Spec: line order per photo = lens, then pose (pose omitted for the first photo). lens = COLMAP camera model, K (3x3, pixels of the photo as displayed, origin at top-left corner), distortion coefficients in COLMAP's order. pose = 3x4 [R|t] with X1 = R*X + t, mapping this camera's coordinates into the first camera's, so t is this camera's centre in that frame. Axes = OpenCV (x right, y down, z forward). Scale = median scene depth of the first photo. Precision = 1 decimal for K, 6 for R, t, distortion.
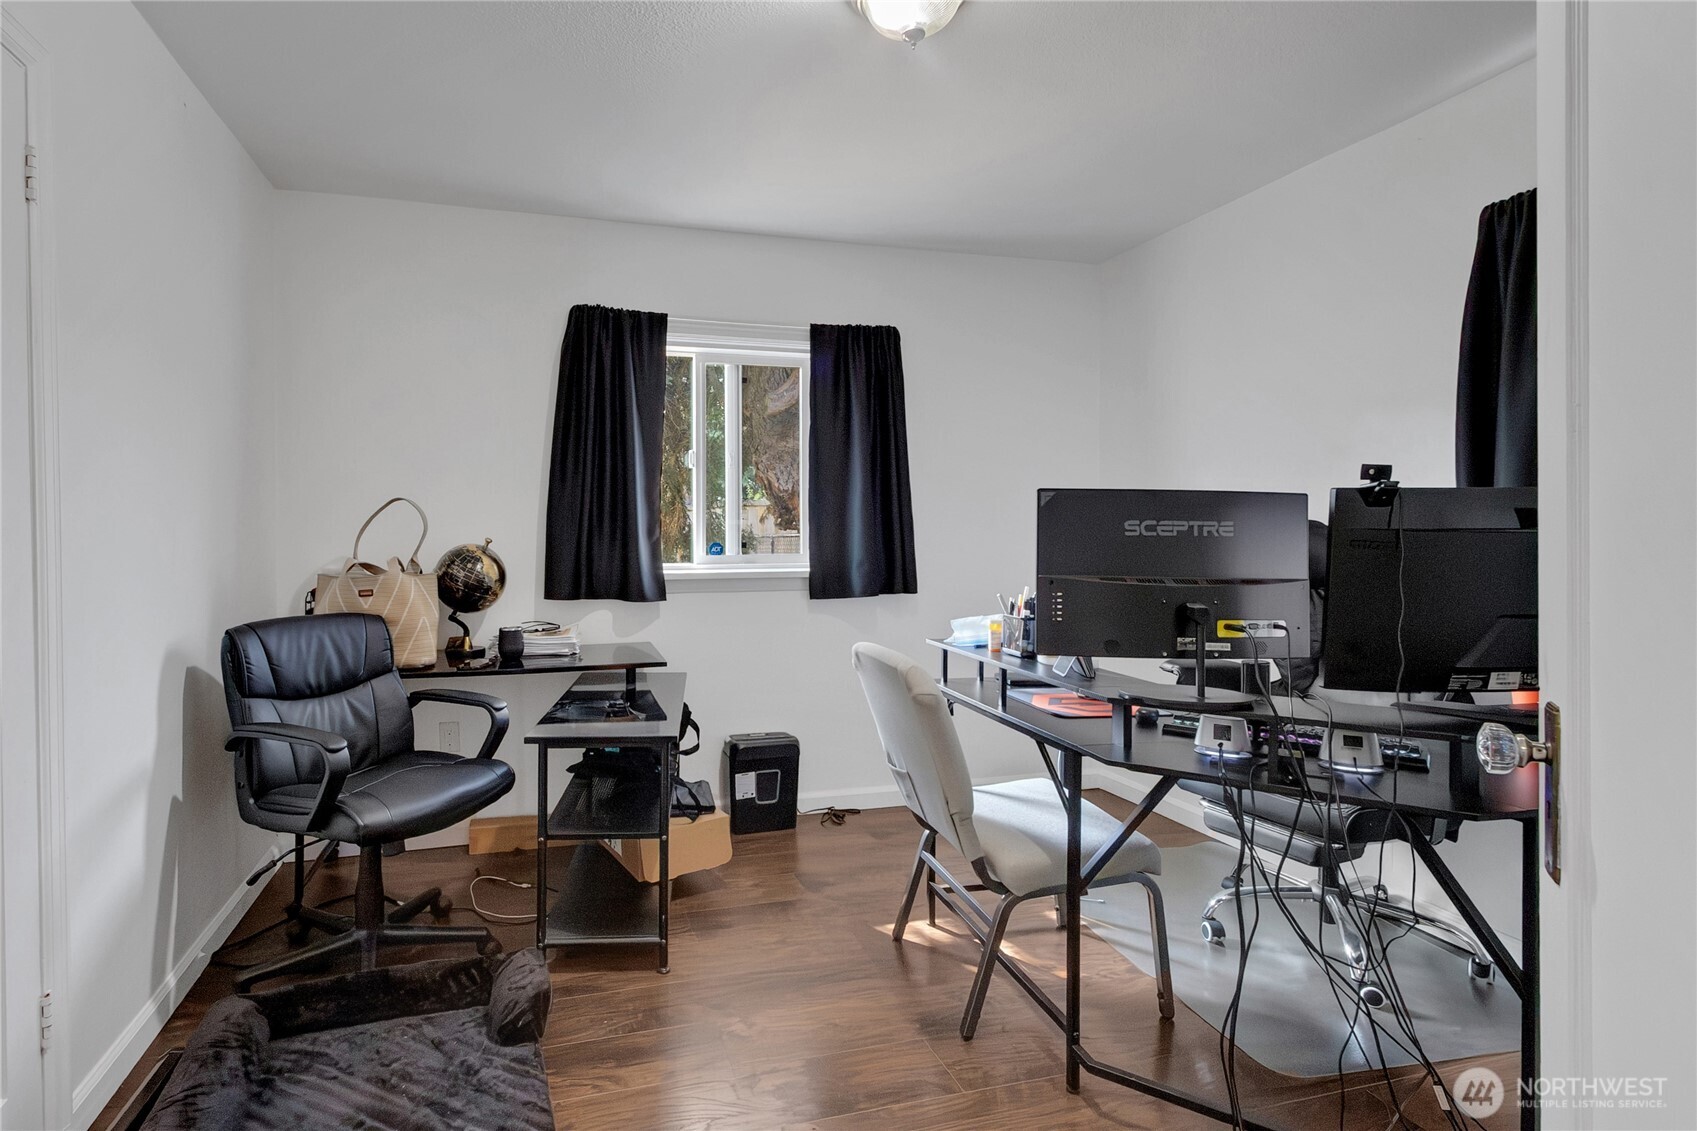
lens RADIAL K [[814.4, 0, 848.5], [0, 814.4, 565.5], [0, 0, 1]] dist [0.001340, 0.000543]
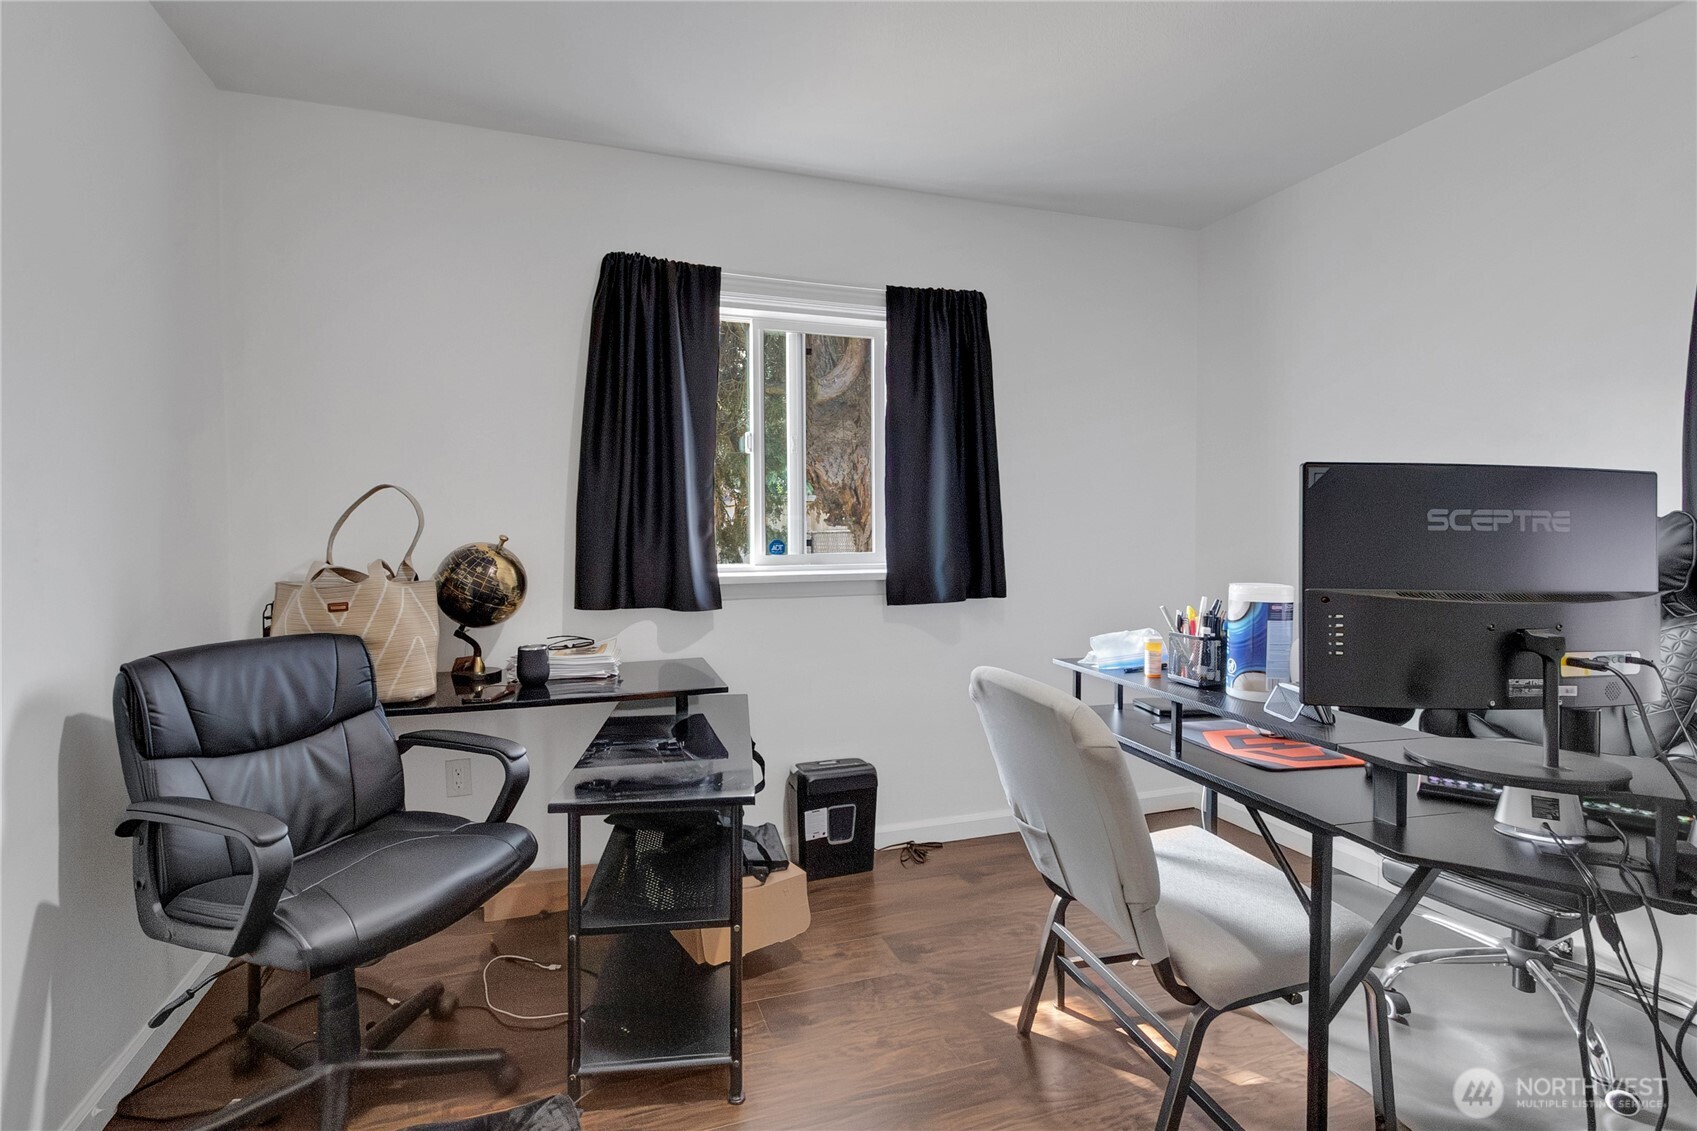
lens RADIAL K [[634.1, 0, 848.5], [0, 634.1, 565.5], [0, 0, 1]] dist [0.000733, -0.000099]
pose [[0.998953, -0.003453, 0.045627, -0.133842], [0.002744, 0.999874, 0.015604, -0.012982], [-0.045675, -0.015462, 0.998837, 0.369090]]
